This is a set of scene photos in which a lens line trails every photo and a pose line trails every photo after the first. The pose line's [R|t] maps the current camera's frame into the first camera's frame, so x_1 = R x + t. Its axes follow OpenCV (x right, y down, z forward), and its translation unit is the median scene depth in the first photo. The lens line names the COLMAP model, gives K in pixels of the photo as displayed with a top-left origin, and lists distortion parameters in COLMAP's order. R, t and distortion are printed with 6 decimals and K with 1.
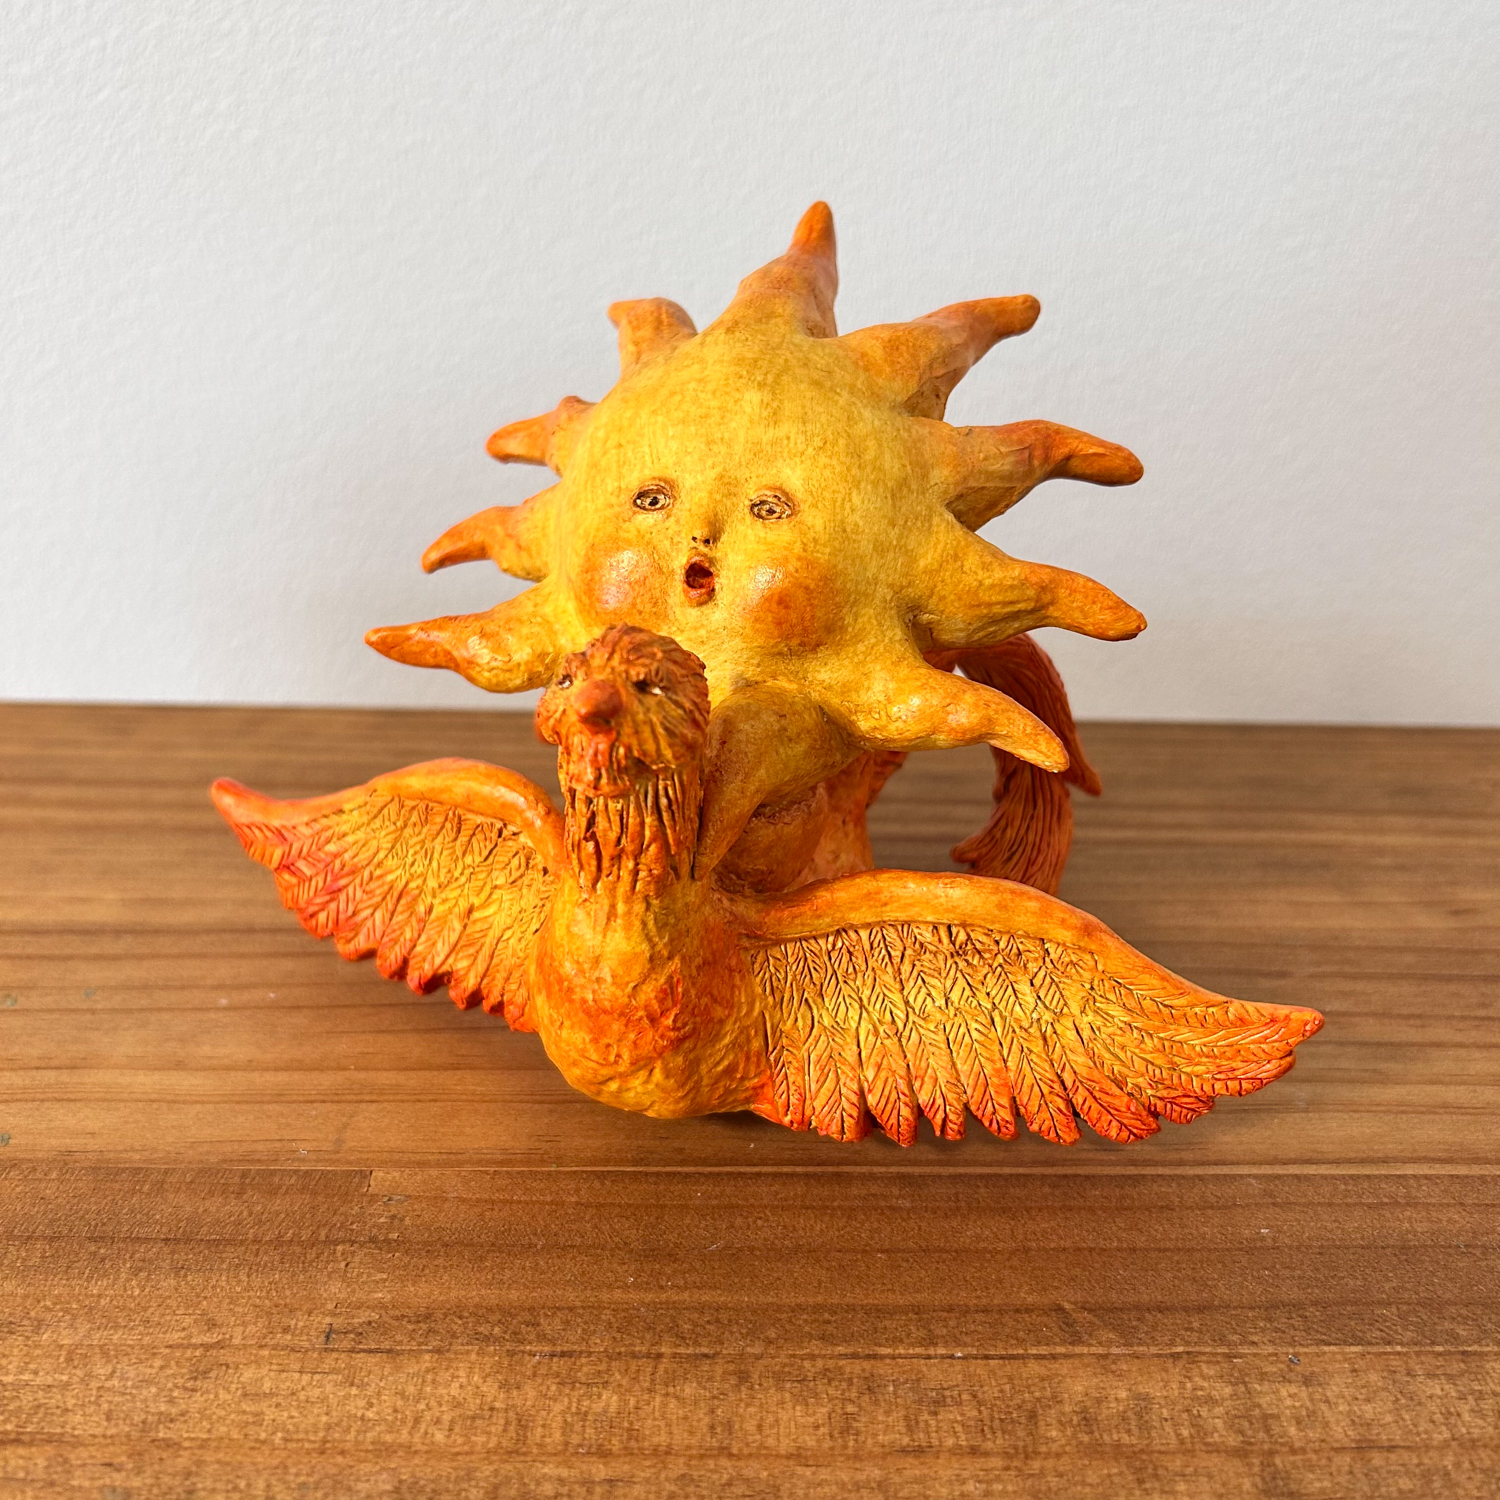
lens RADIAL K [[1576.9, 0, 752.8], [0, 1576.9, 756.2], [0, 0, 1]] dist [-0.011214, 0.000000]
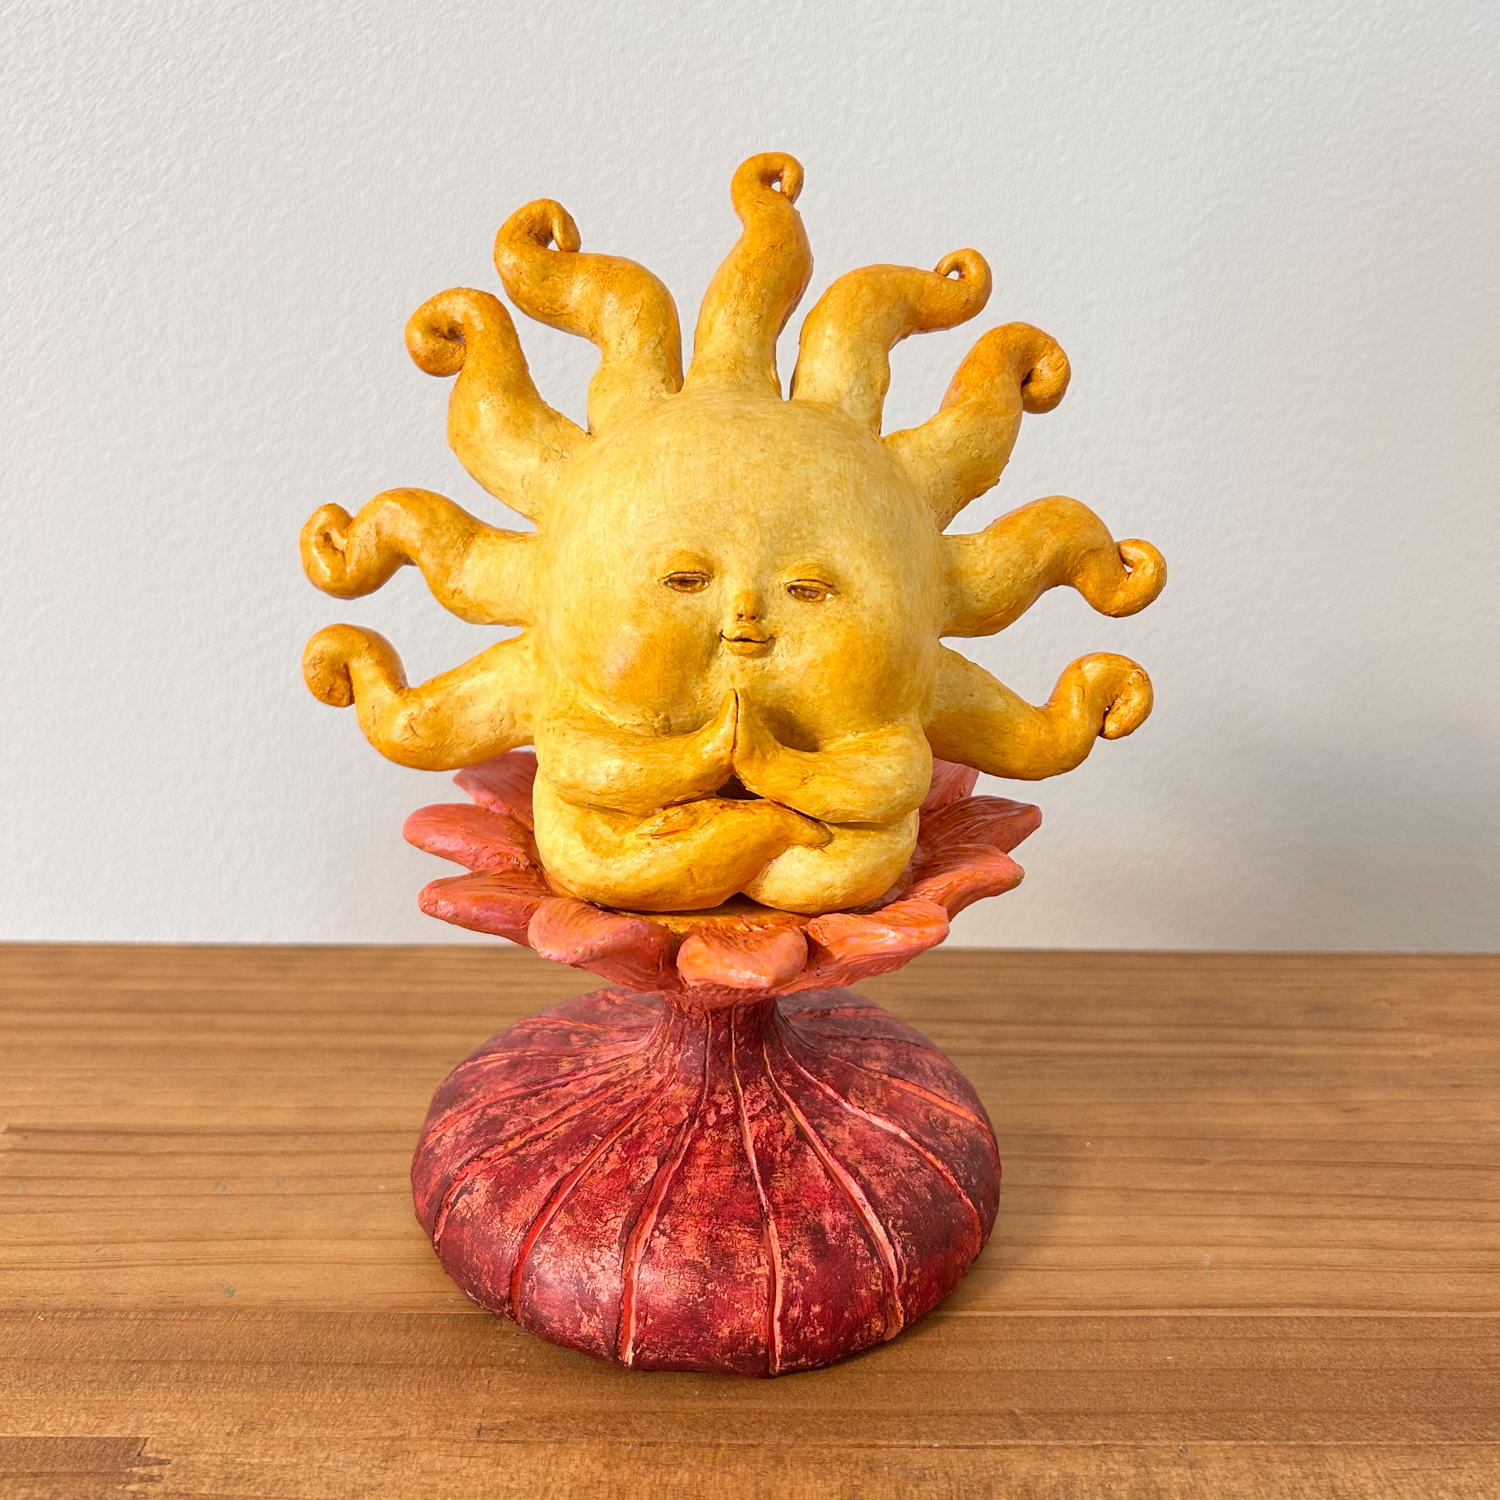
lens RADIAL K [[1576.9, 0, 751.0], [0, 1576.9, 743.4], [0, 0, 1]] dist [-0.011214, 0.000000]
pose [[0.999569, -0.012615, -0.026518, 0.013511], [0.009143, 0.991835, -0.127201, -0.053518], [0.027906, 0.126904, 0.991522, -0.438291]]
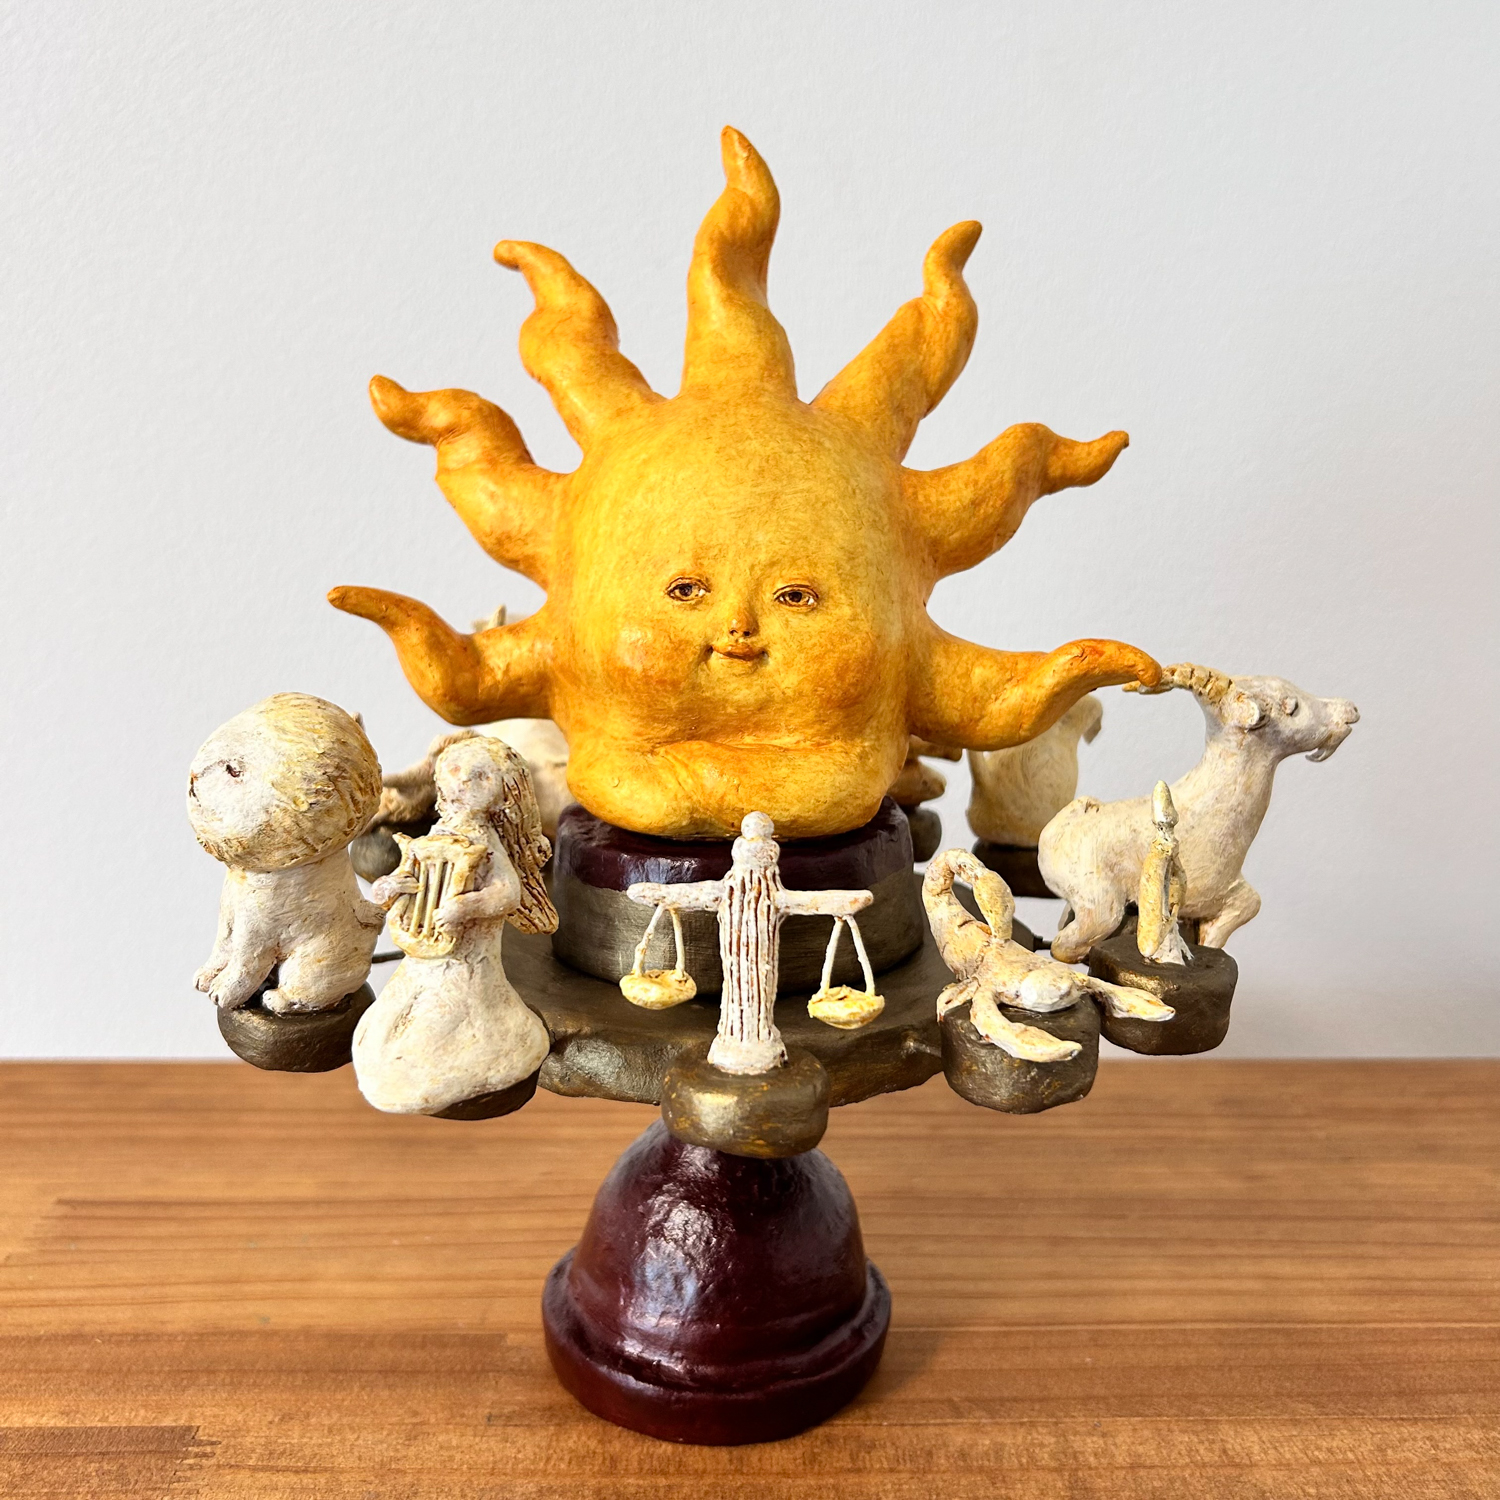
lens RADIAL K [[1576.9, 0, 753.1], [0, 1576.9, 760.9], [0, 0, 1]] dist [-0.011214, 0.000000]
pose [[0.999786, -0.020652, -0.001498, 0.013805], [0.019553, 0.965430, -0.259928, 0.143220], [0.006814, 0.259843, 0.965627, -0.703981]]
